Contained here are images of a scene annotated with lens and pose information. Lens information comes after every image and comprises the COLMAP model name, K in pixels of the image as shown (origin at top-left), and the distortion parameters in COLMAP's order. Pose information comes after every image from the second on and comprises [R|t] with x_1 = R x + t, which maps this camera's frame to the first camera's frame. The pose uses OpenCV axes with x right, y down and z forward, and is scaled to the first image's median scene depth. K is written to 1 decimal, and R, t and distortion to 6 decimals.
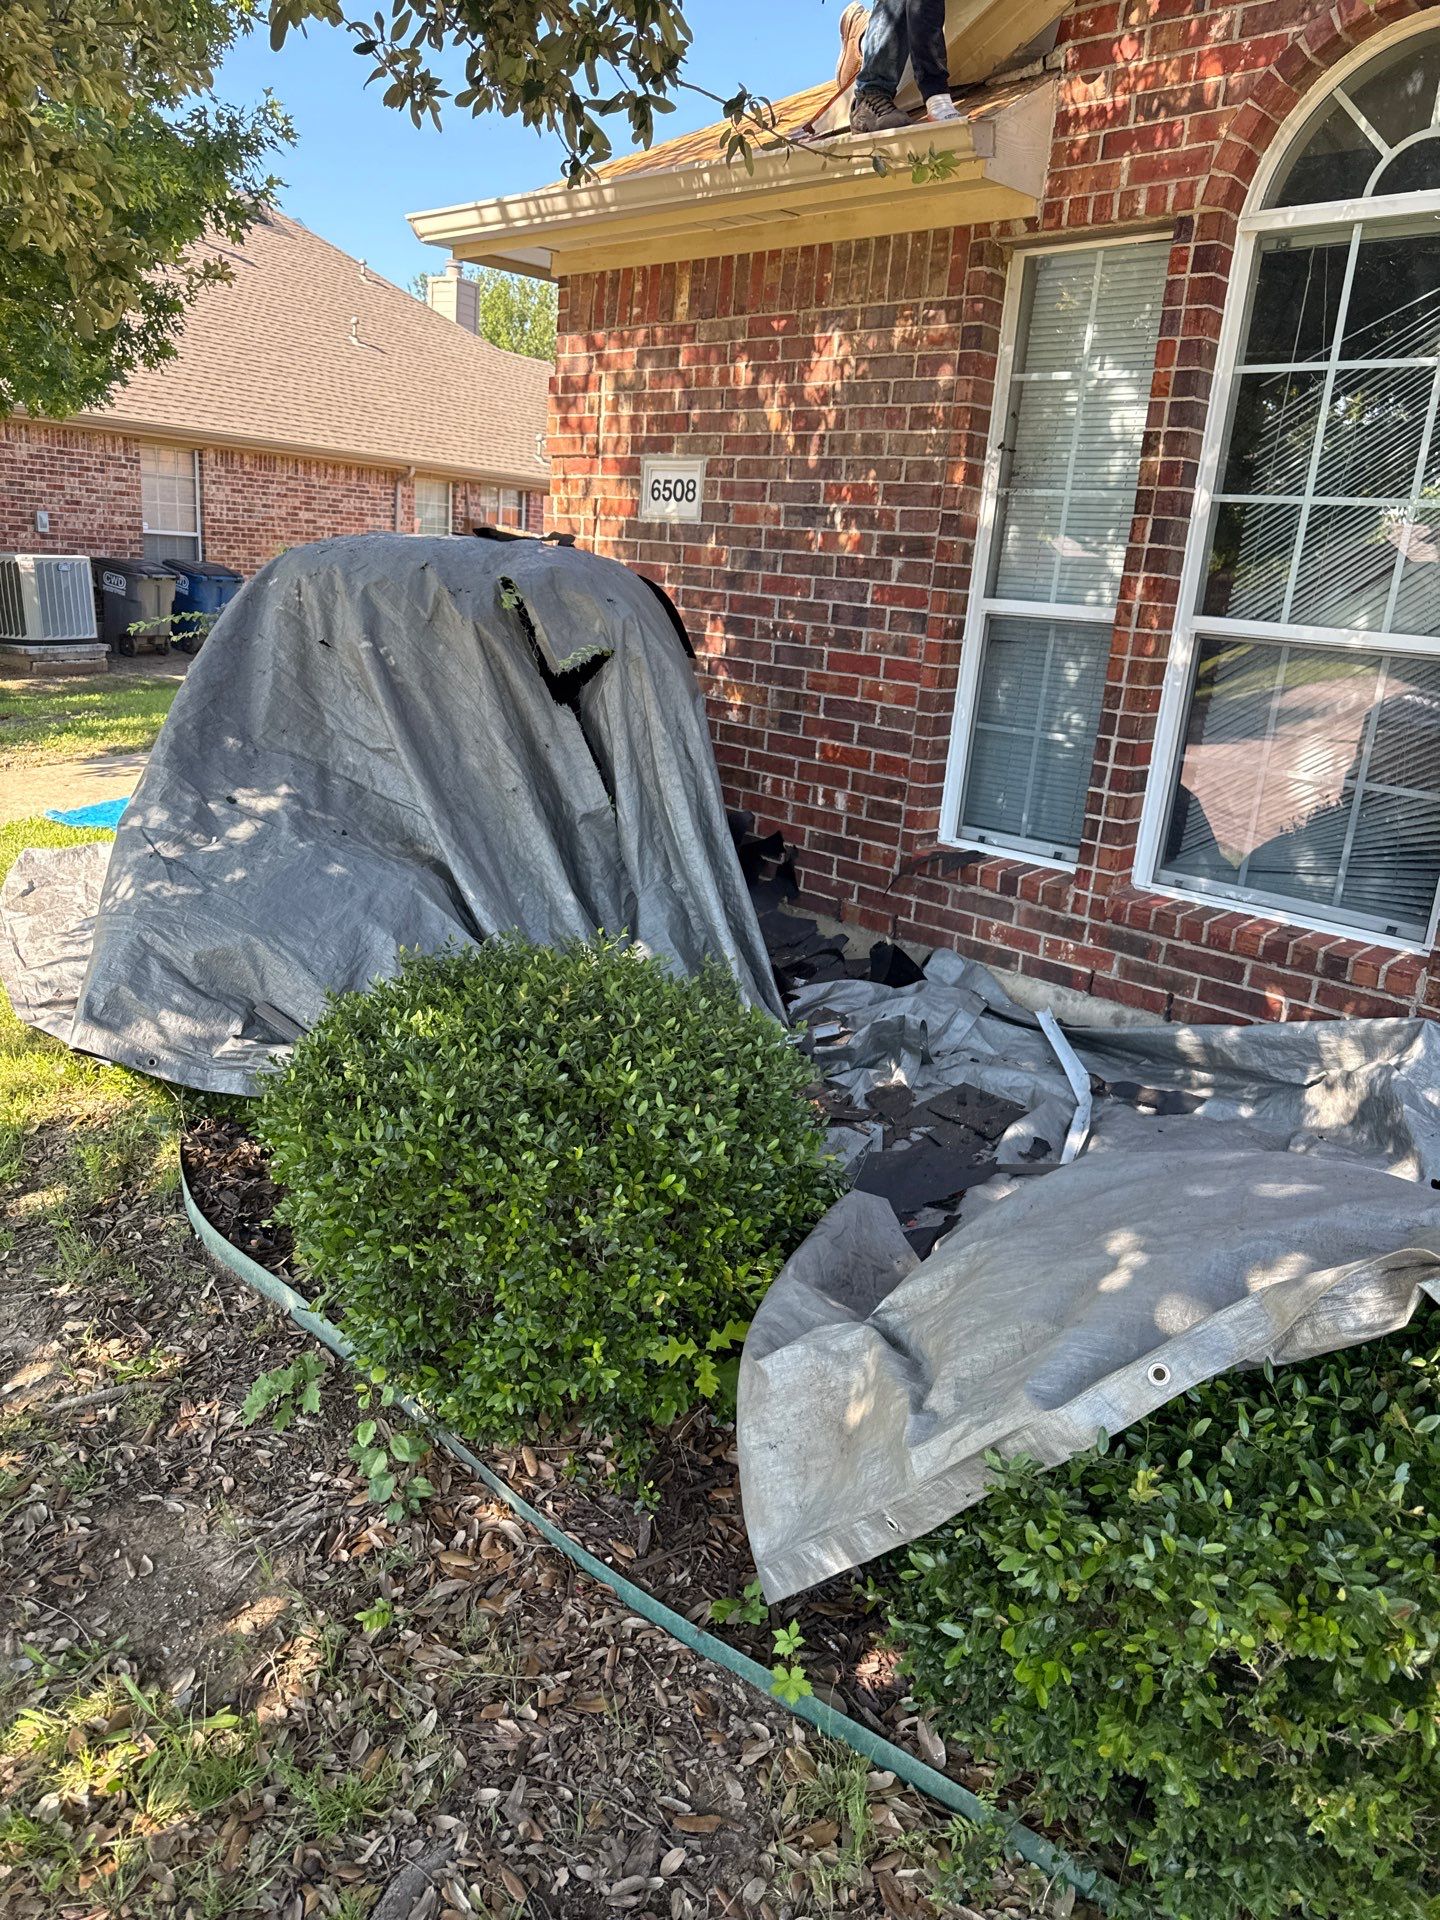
lens RADIAL K [[1373.5, 0, 710.5], [0, 1373.5, 953.0], [0, 0, 1]] dist [0.032433, -0.039812]
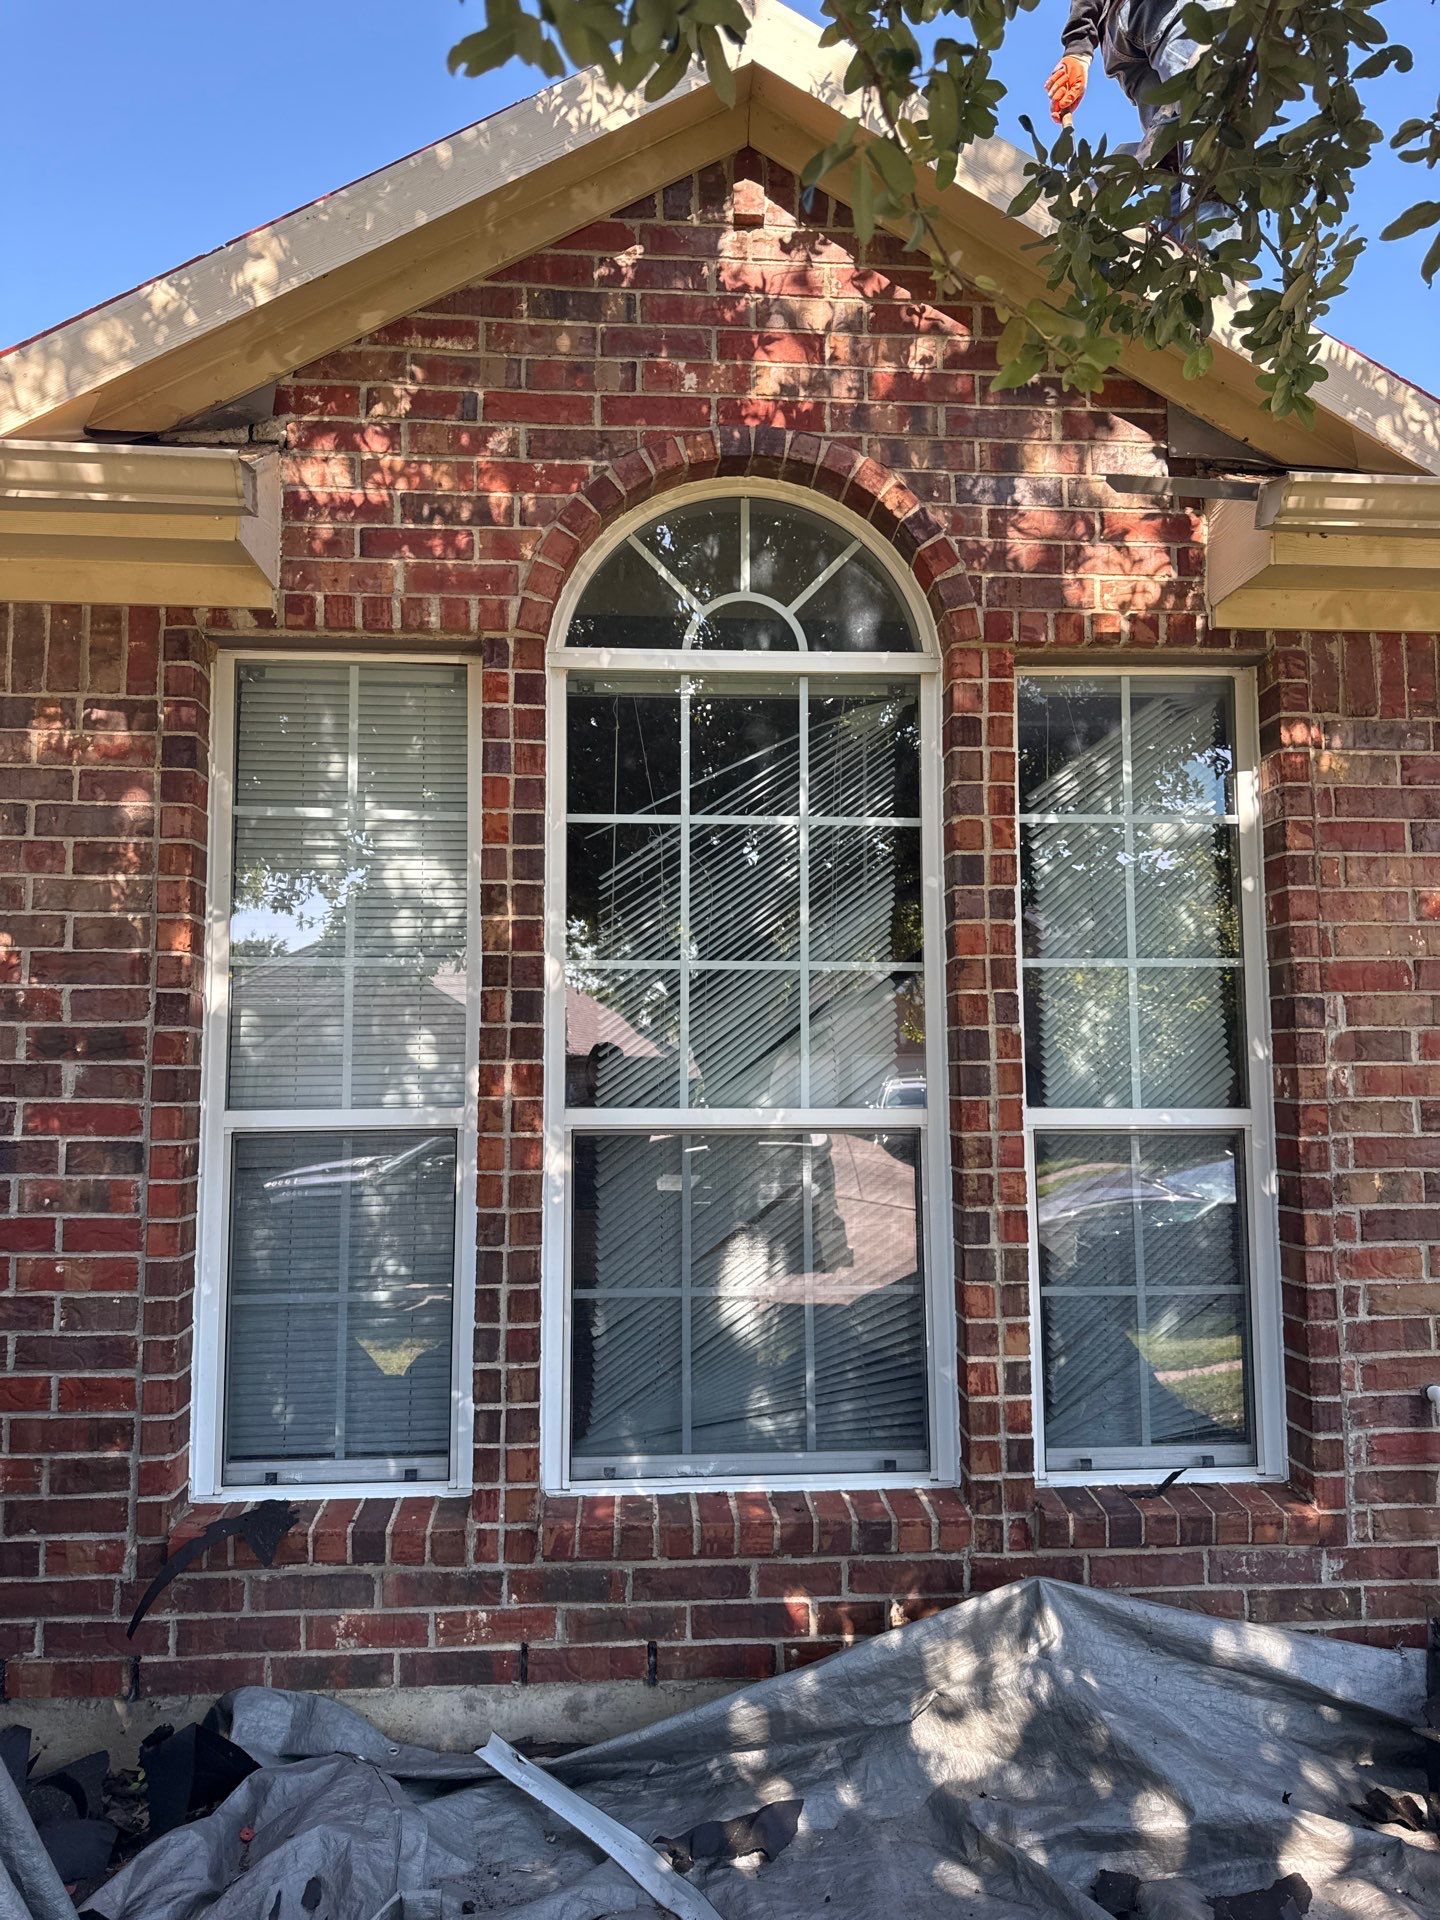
lens RADIAL K [[1349.3, 0, 720.0], [0, 1349.3, 960.0], [0, 0, 1]] dist [0.129338, -0.220619]
pose [[0.658876, -0.004528, 0.752238, -0.157798], [0.250354, 0.944298, -0.213598, -0.135654], [-0.709369, 0.329060, 0.623309, 0.425218]]
